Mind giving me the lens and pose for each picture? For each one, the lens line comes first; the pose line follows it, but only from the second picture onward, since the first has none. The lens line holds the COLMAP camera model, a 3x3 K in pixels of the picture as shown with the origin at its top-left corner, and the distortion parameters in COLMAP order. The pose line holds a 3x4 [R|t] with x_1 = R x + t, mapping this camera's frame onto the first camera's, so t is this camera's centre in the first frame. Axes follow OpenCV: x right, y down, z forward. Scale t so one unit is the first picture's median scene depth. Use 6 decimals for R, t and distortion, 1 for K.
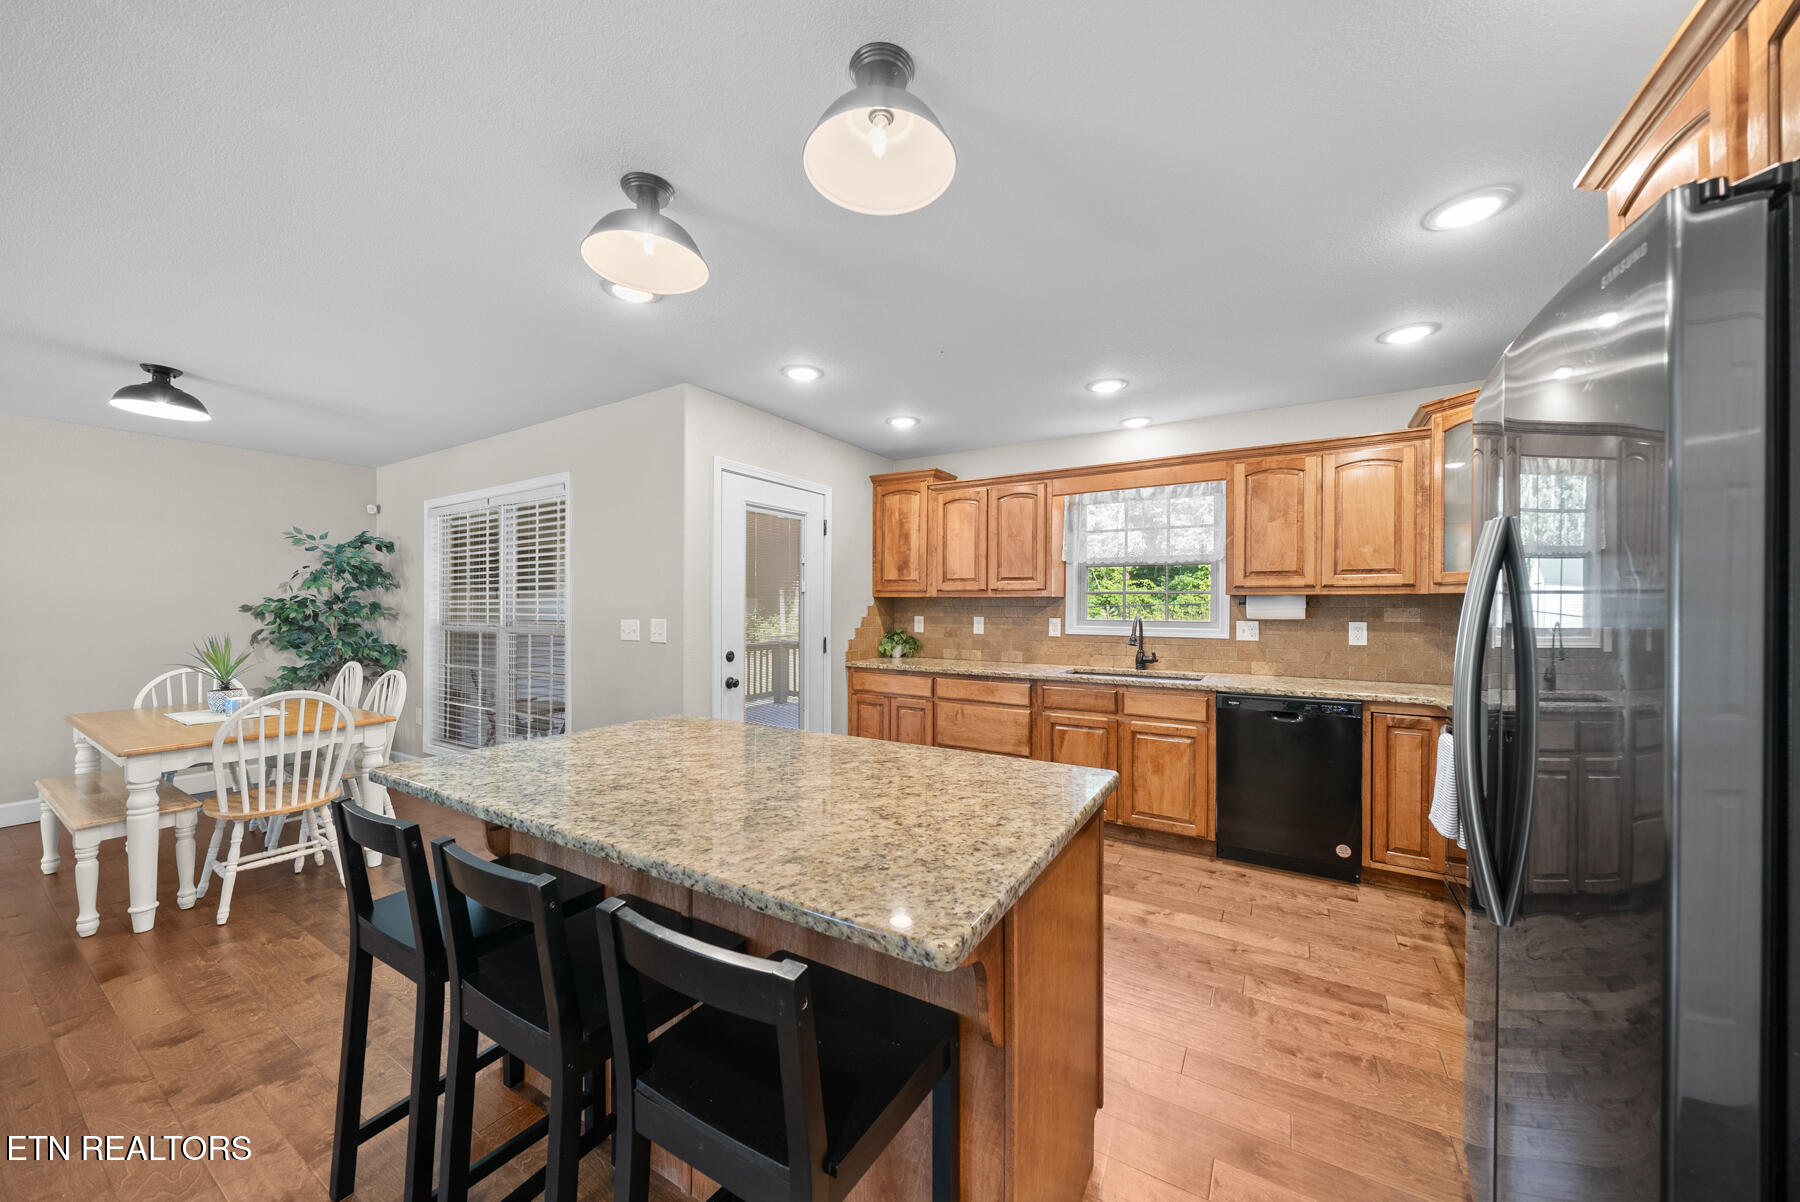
lens RADIAL K [[624.2, 0, 897.9], [0, 624.2, 608.0], [0, 0, 1]] dist [-0.001204, -0.000645]
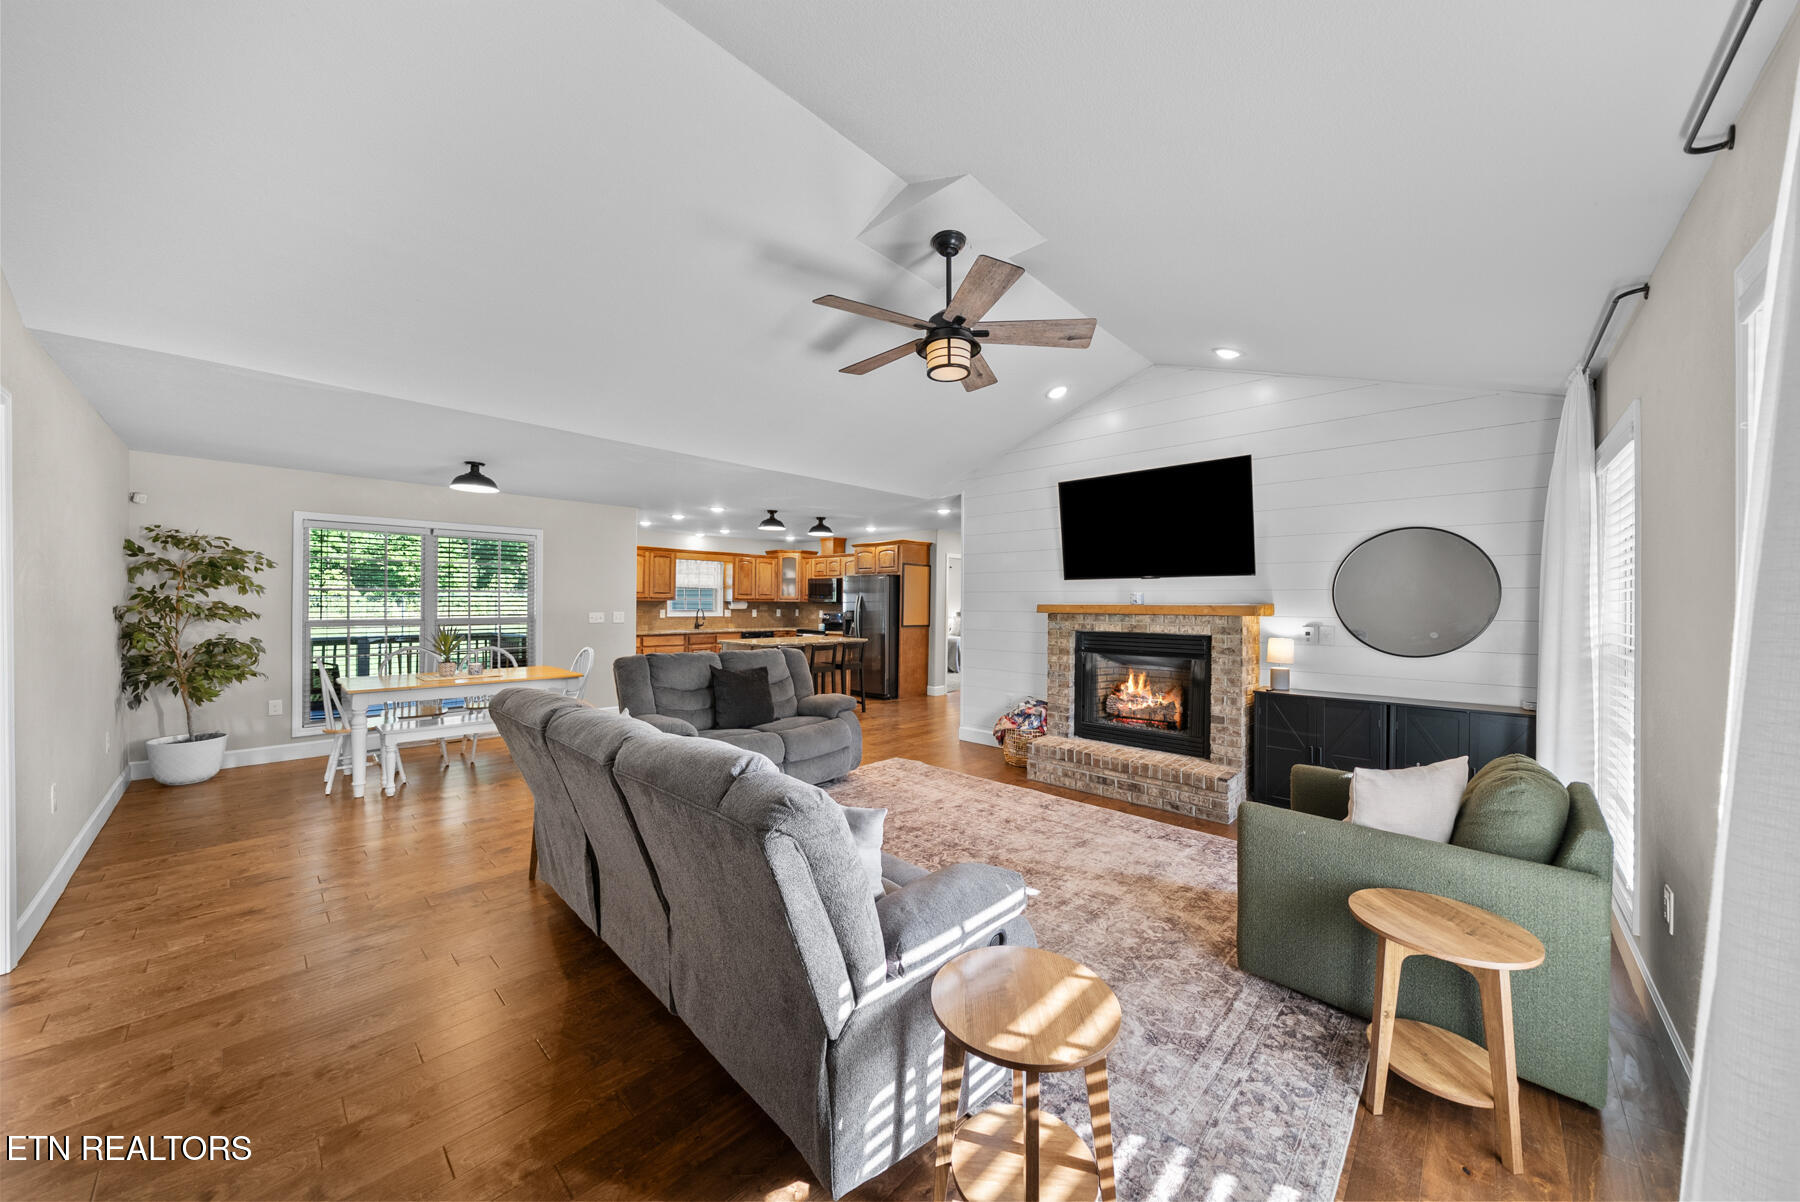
lens RADIAL K [[624.2, 0, 895.2], [0, 624.2, 601.4], [0, 0, 1]] dist [-0.001204, -0.000645]
pose [[0.215137, 0.001394, 0.976583, -2.216368], [-0.004133, 0.999991, -0.000517, -0.021027], [-0.976575, -0.003925, 0.215141, -0.396703]]
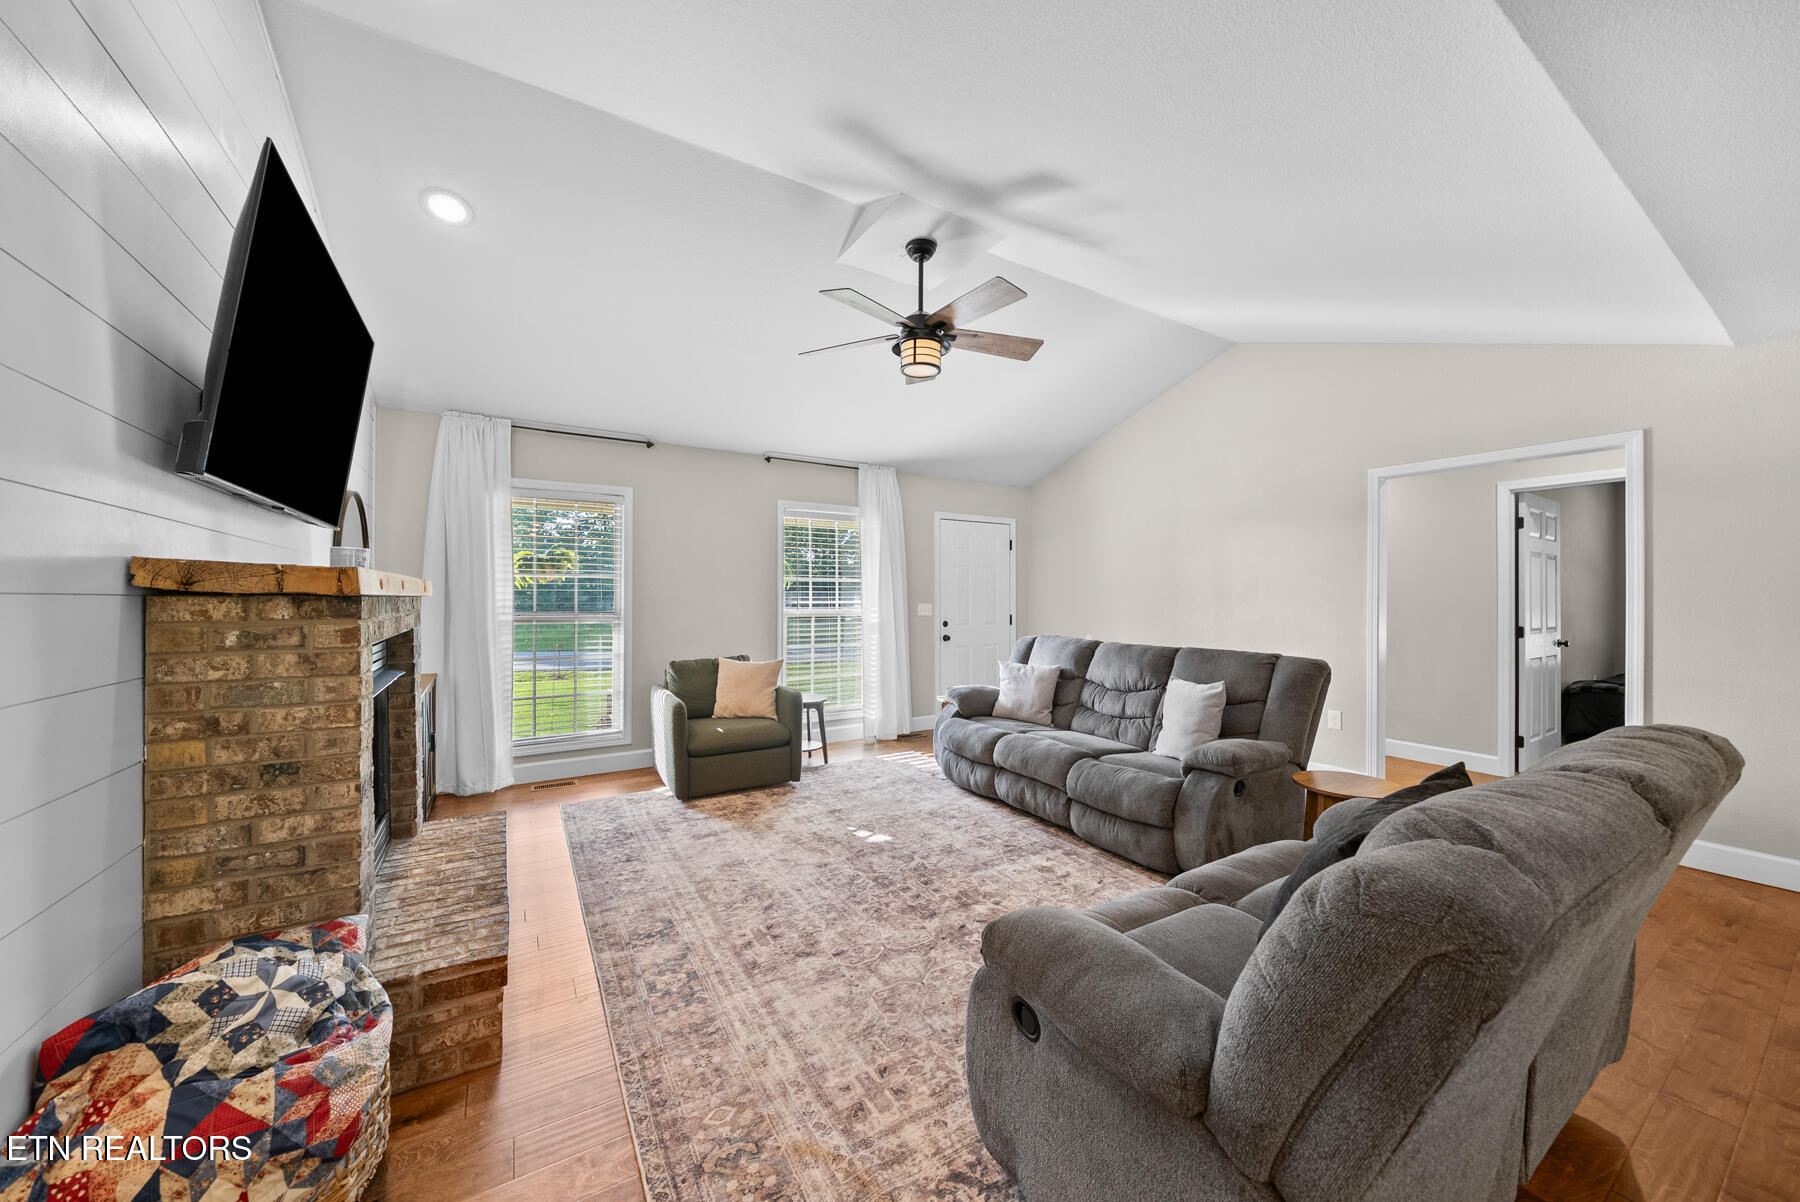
lens RADIAL K [[624.2, 0, 899.8], [0, 624.2, 593.5], [0, 0, 1]] dist [-0.001204, -0.000645]
pose [[-0.457438, -0.007317, -0.889211, -0.446053], [-0.002159, 0.999972, -0.007117, 0.004970], [0.889239, -0.001336, -0.457441, 0.137291]]
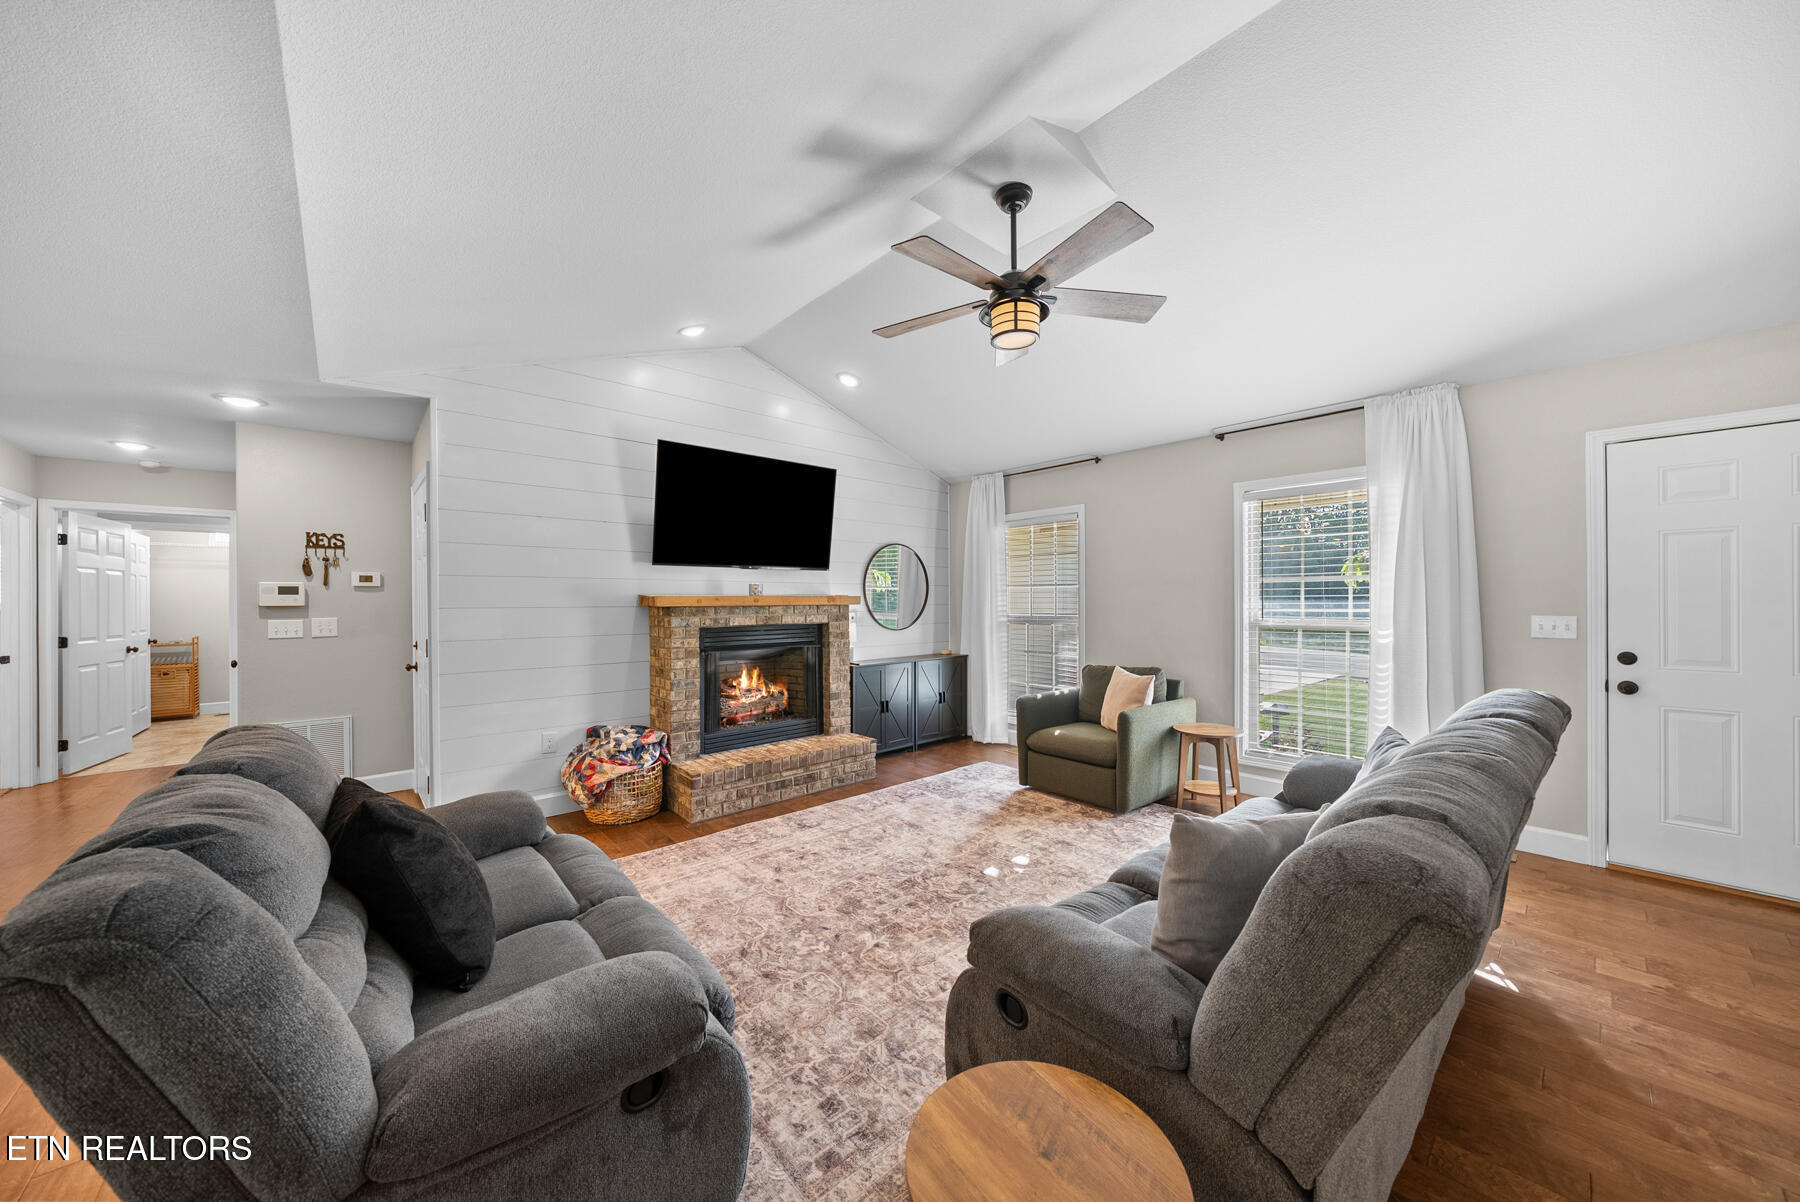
lens RADIAL K [[624.2, 0, 904.8], [0, 624.2, 598.8], [0, 0, 1]] dist [-0.001204, -0.000645]
pose [[-0.957214, 0.004846, 0.289339, -1.426301], [0.004639, 0.999988, -0.001400, -0.006909], [-0.289343, 0.000002, -0.957226, 0.554409]]
